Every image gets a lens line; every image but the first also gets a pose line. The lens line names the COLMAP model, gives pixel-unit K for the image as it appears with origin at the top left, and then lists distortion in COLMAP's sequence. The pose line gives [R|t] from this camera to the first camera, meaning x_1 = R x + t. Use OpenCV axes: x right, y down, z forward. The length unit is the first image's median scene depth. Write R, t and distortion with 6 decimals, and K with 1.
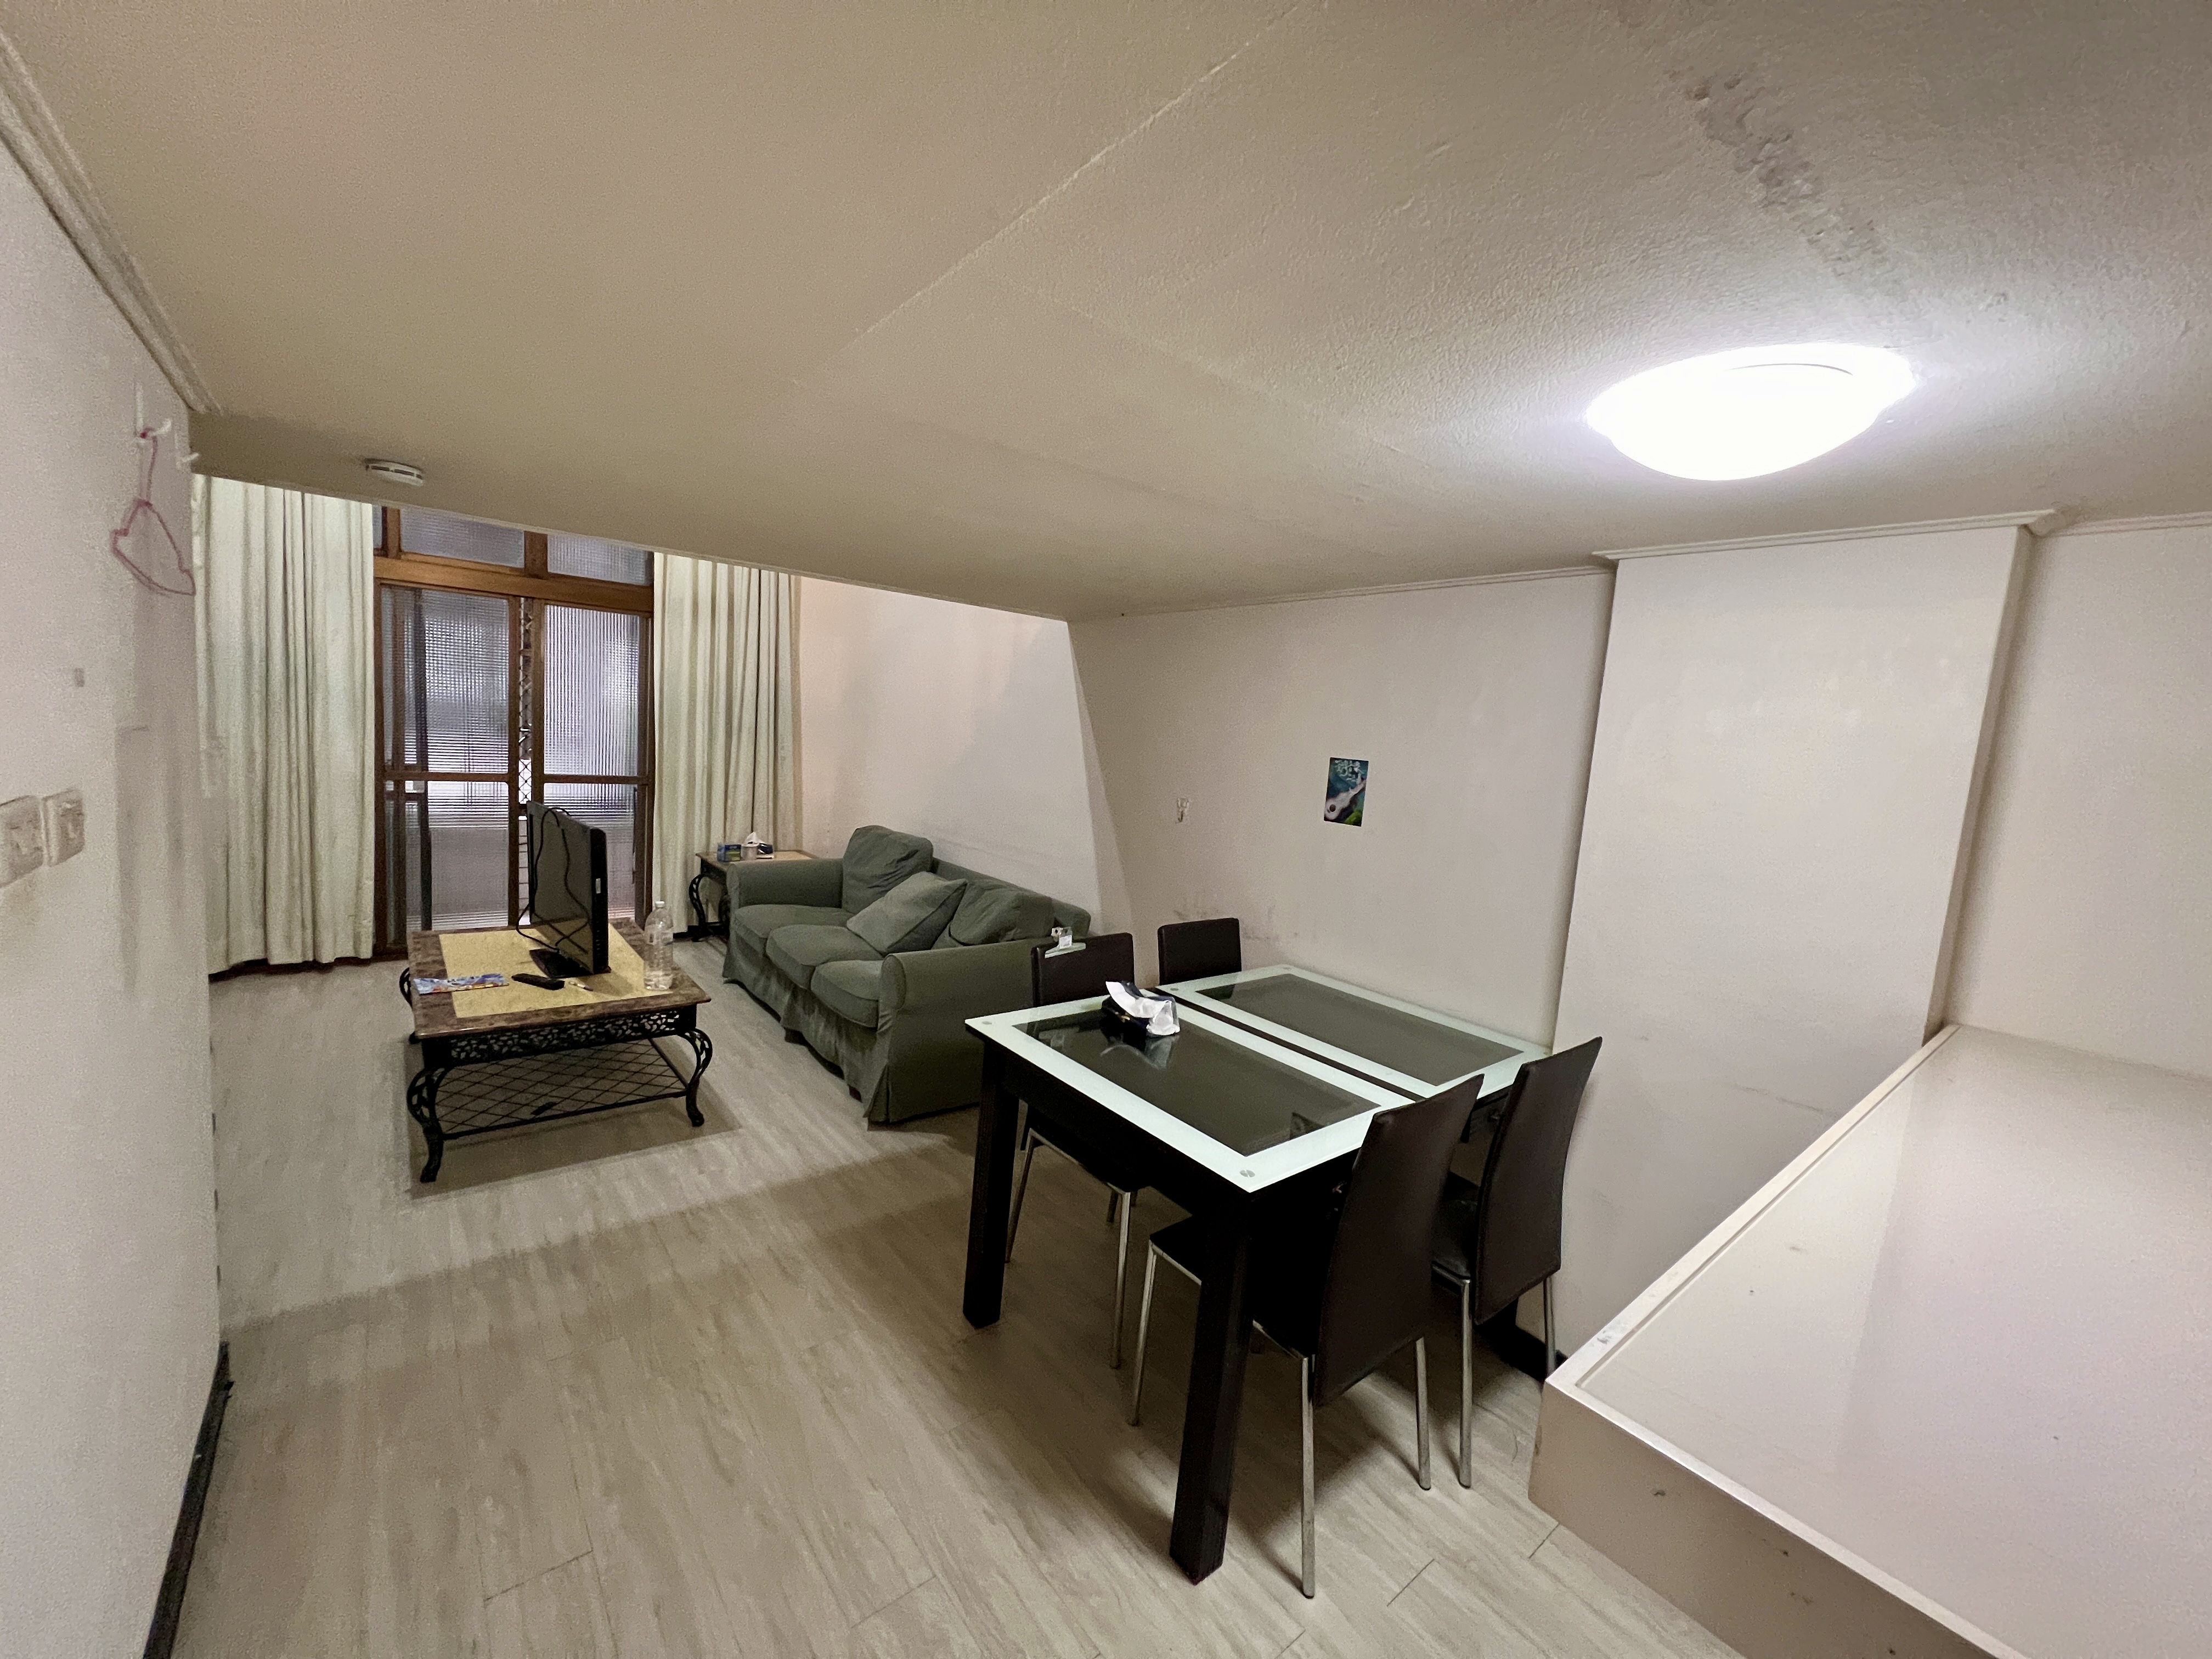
lens RADIAL K [[887.5, 0, 1103.4], [0, 887.5, 822.1], [0, 0, 1]] dist [-0.002733, 0.001414]
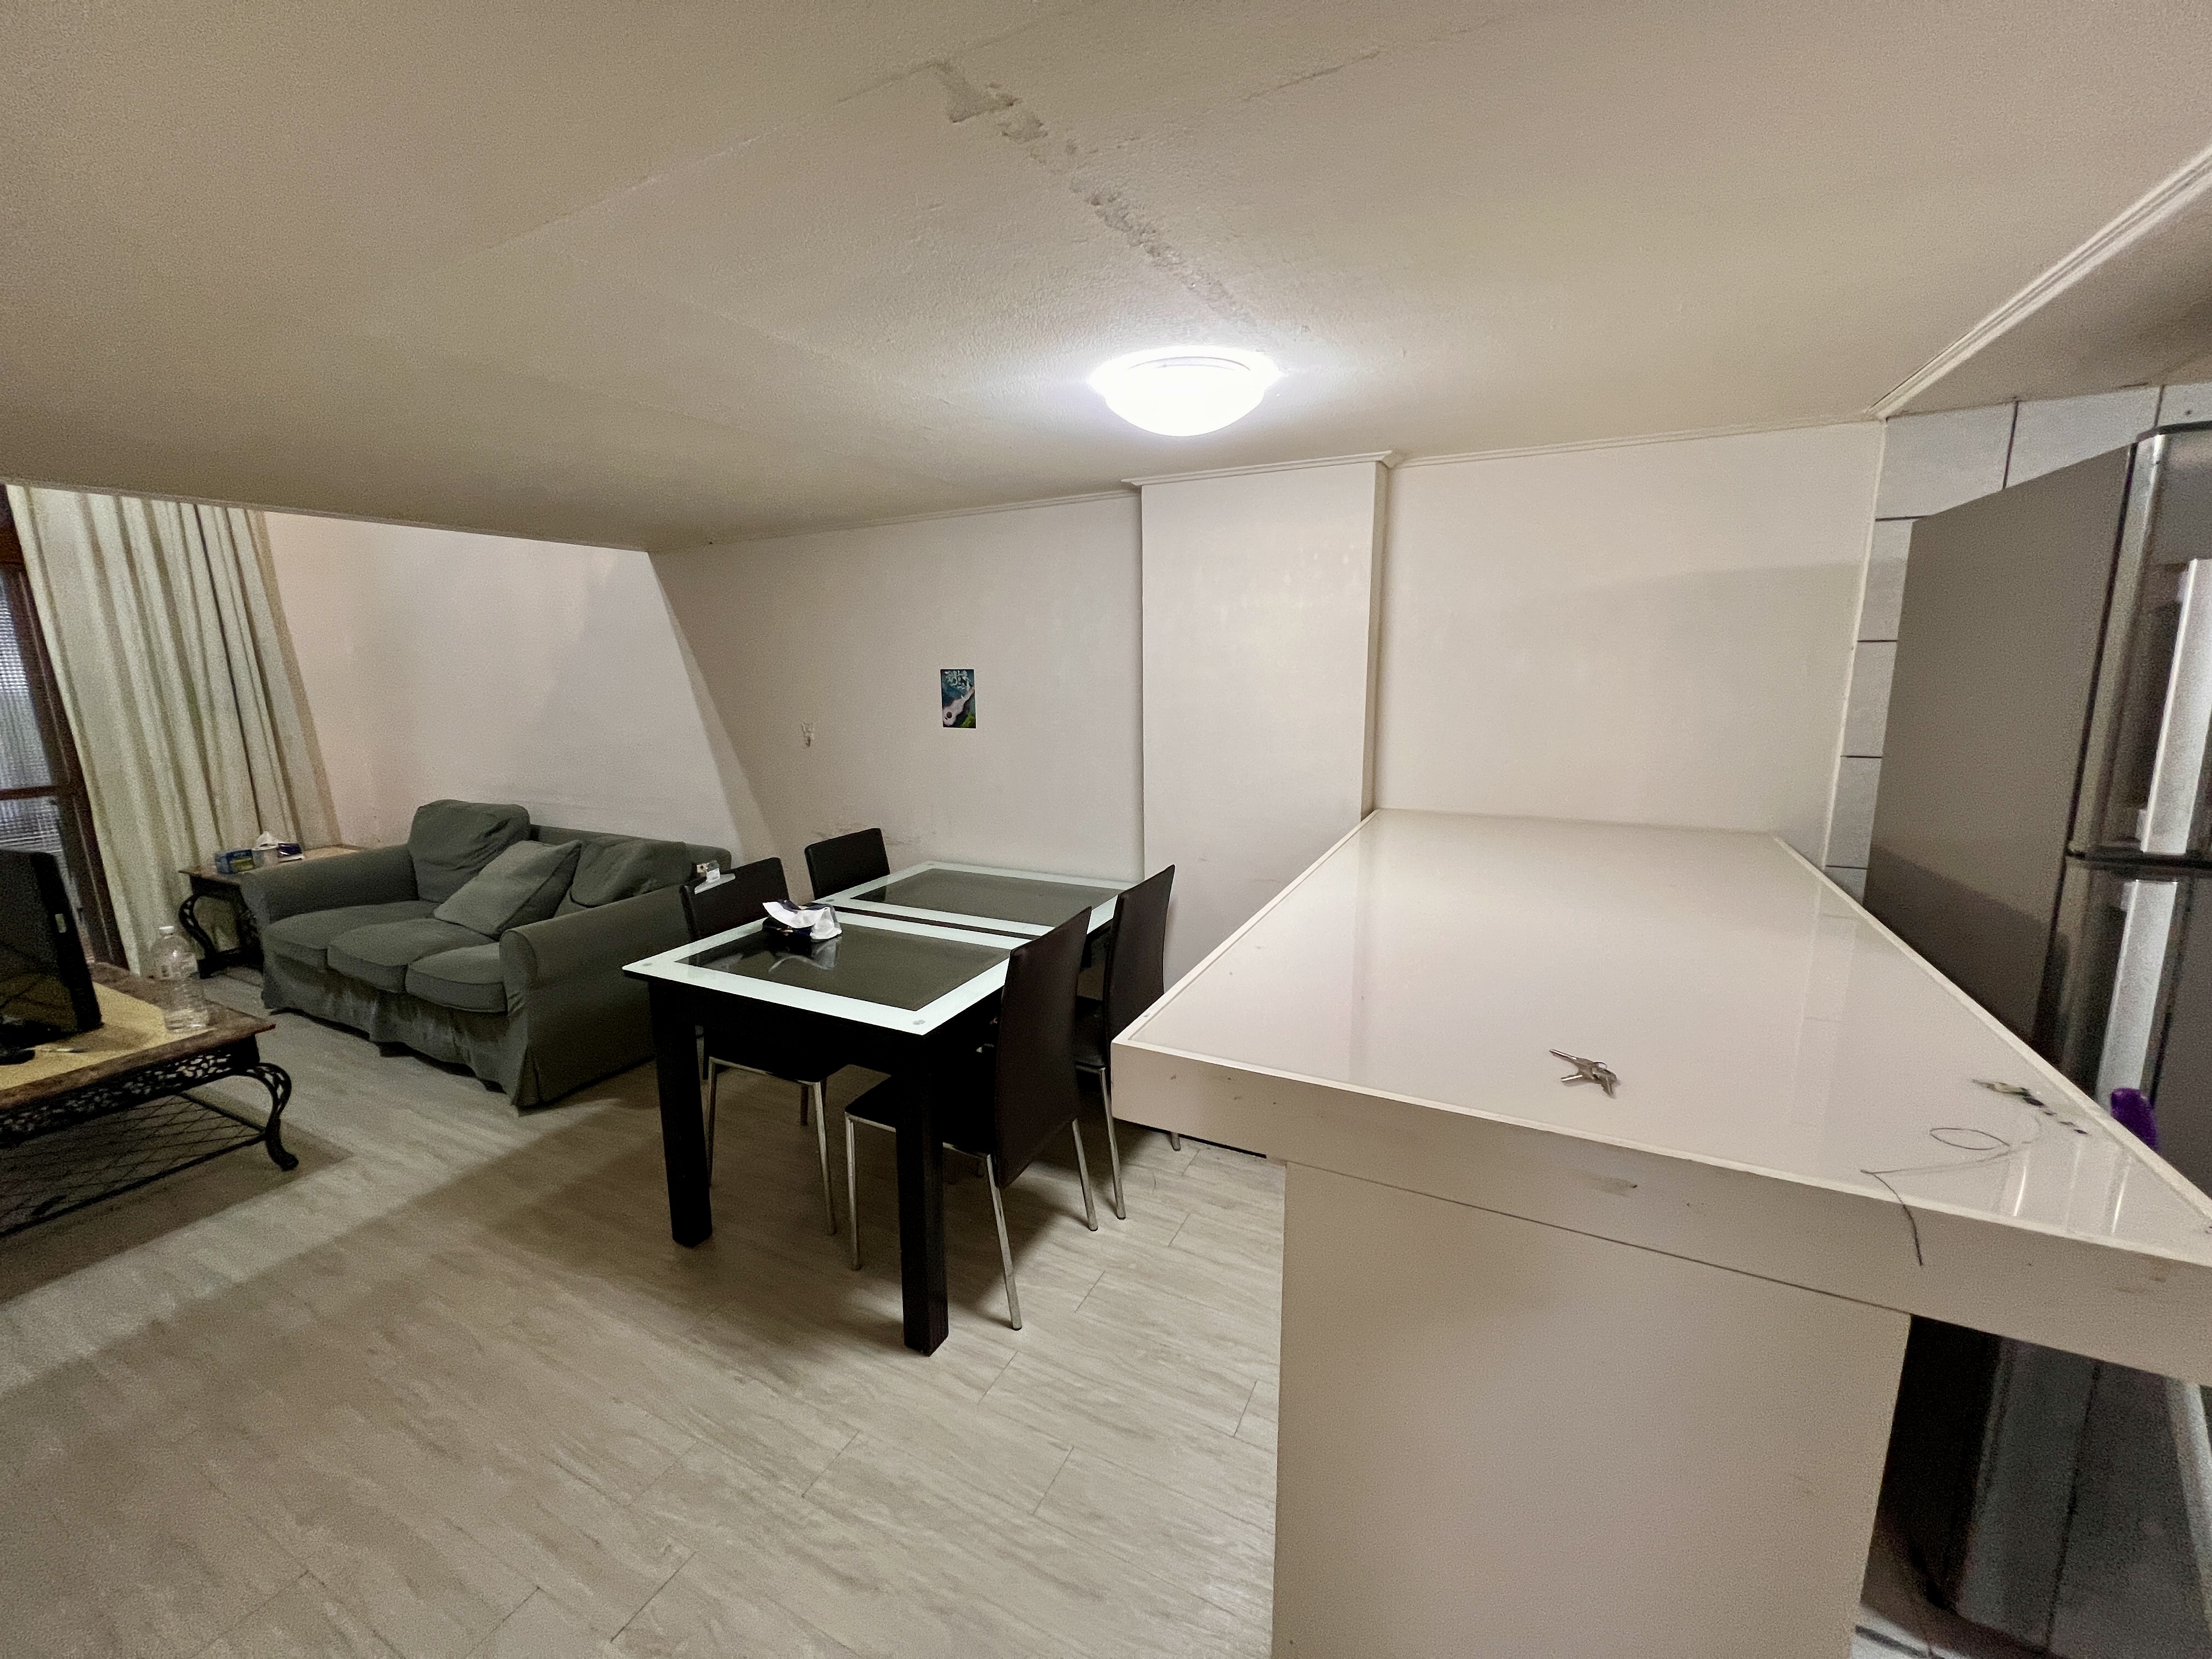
lens RADIAL K [[887.5, 0, 1103.8], [0, 887.5, 821.5], [0, 0, 1]] dist [-0.002733, 0.001414]
pose [[0.907881, -0.164939, 0.385419, -0.014190], [0.128651, 0.984607, 0.118315, 0.008443], [-0.399001, -0.057831, 0.915125, -0.091836]]
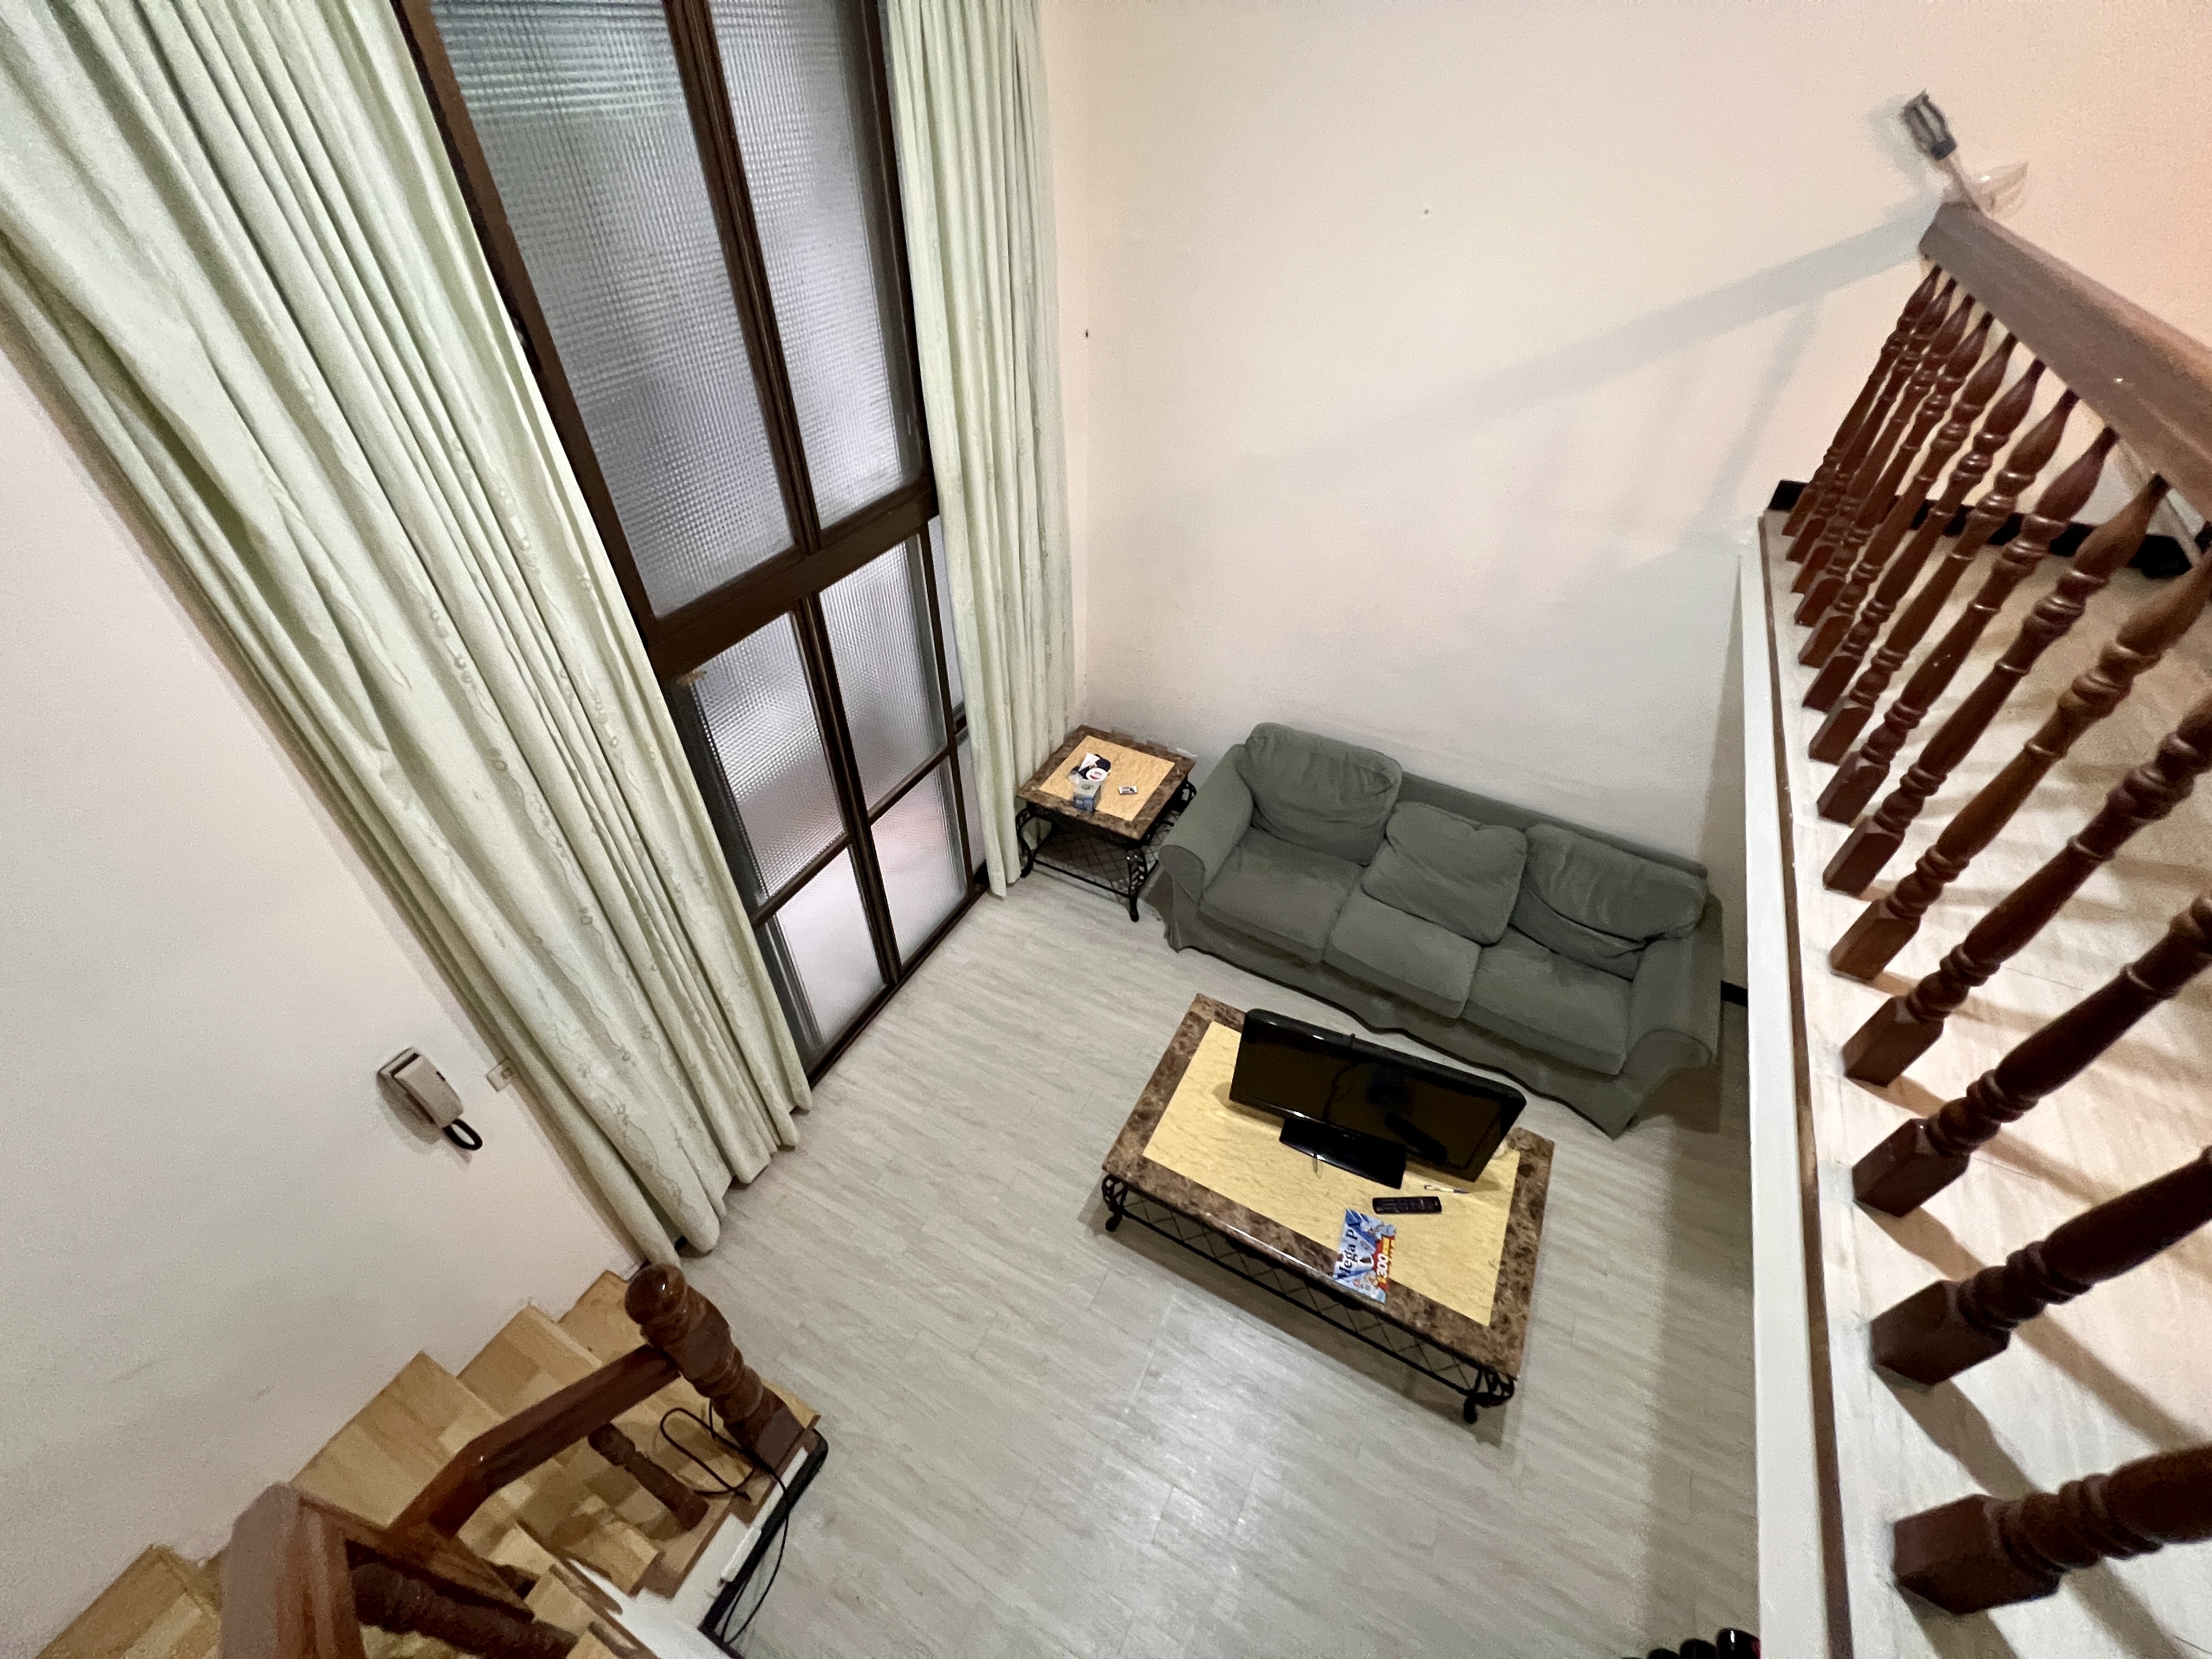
lens RADIAL K [[887.5, 0, 1100.4], [0, 887.5, 817.4], [0, 0, 1]] dist [-0.002733, 0.001414]
pose [[0.916120, -0.309288, 0.255077, -1.067440], [0.096498, 0.787669, 0.608495, -0.748206], [-0.389116, -0.532840, 0.751445, 0.664640]]
